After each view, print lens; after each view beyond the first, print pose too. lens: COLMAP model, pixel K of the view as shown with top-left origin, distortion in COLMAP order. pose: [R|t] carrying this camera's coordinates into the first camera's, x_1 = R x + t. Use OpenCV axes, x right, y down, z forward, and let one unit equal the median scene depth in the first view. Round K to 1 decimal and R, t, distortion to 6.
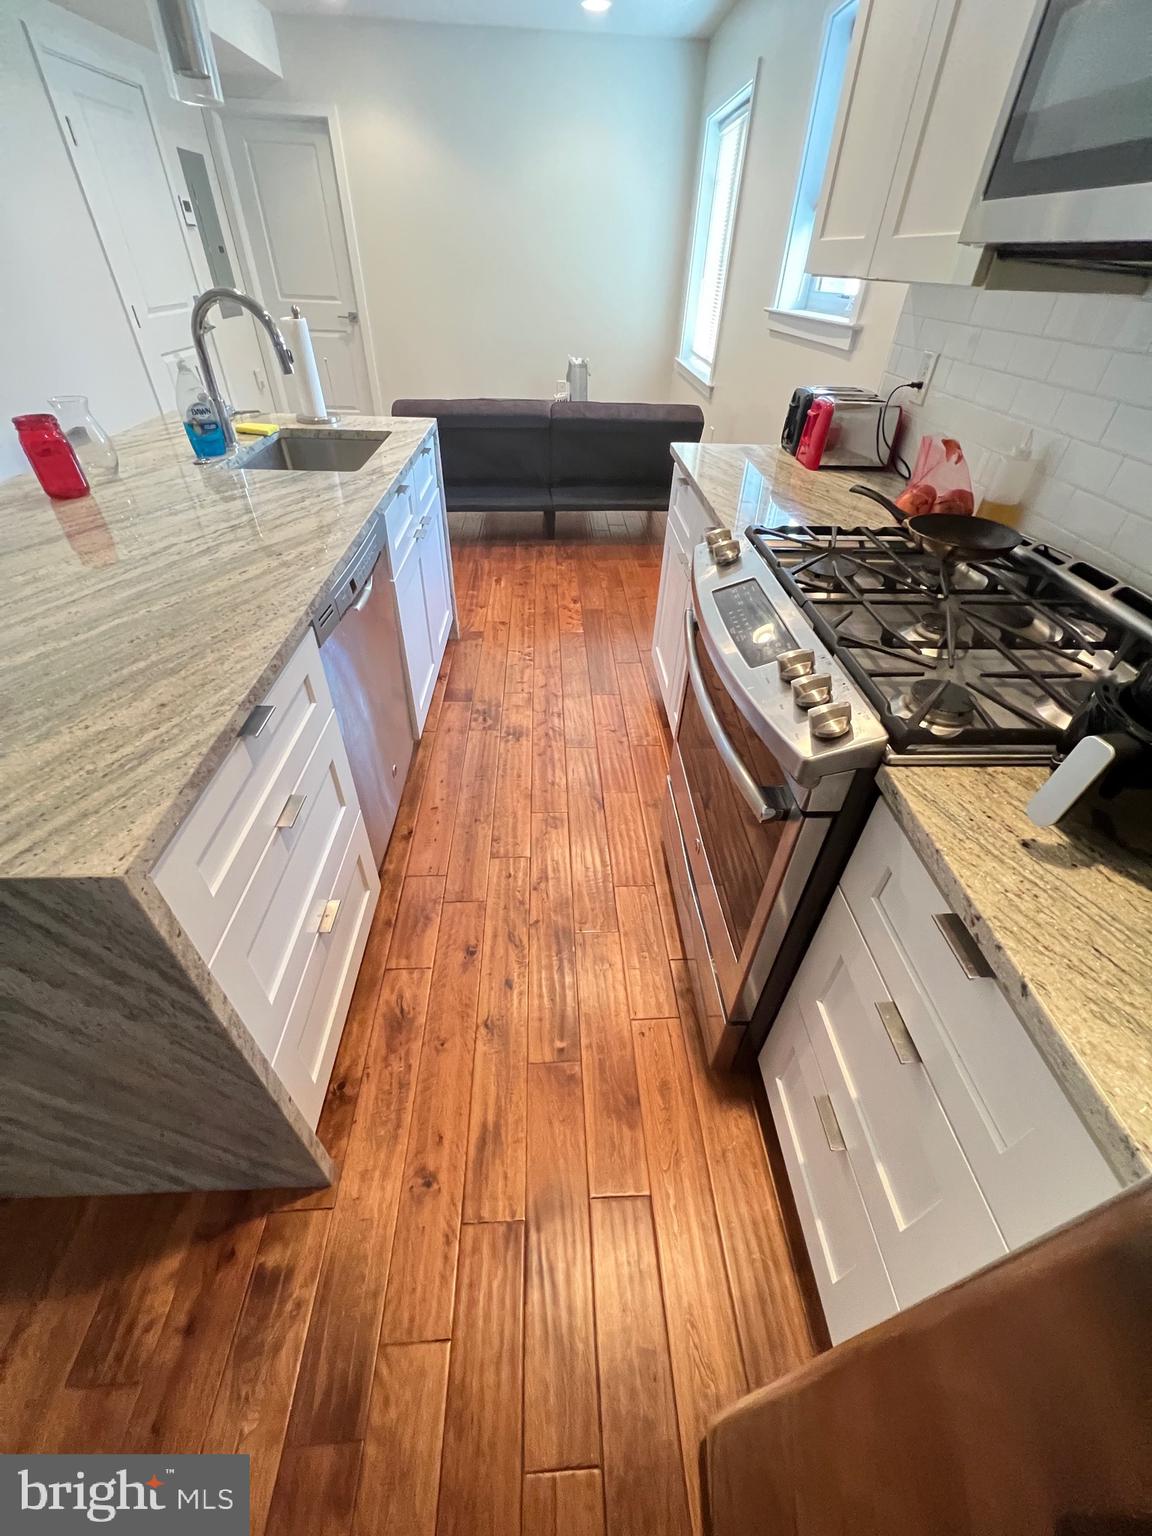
lens RADIAL K [[615.9, 0, 576.0], [0, 615.9, 768.0], [0, 0, 1]] dist [-0.000839, 0.000342]
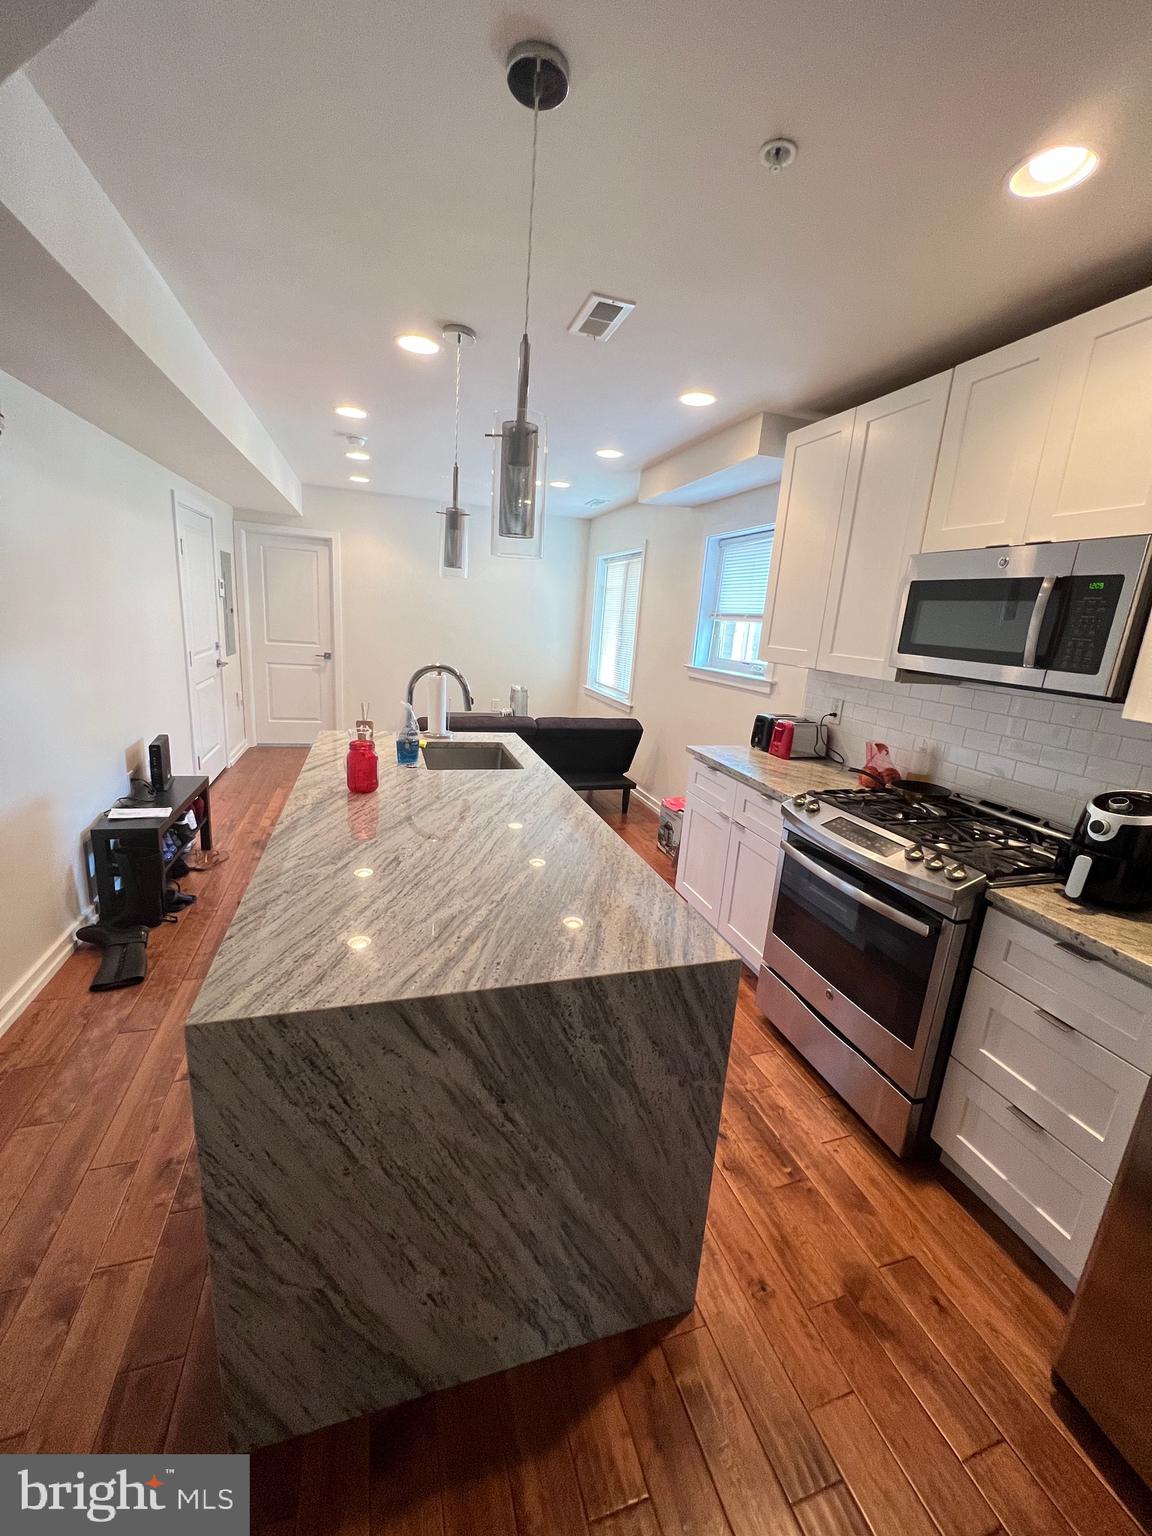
lens RADIAL K [[618.6, 0, 576.0], [0, 618.6, 768.0], [0, 0, 1]] dist [0.001144, -0.000309]
pose [[0.963110, -0.029585, 0.267477, -0.822105], [0.139594, 0.904681, -0.402574, 0.161221], [-0.230072, 0.425061, 0.875437, -0.406391]]
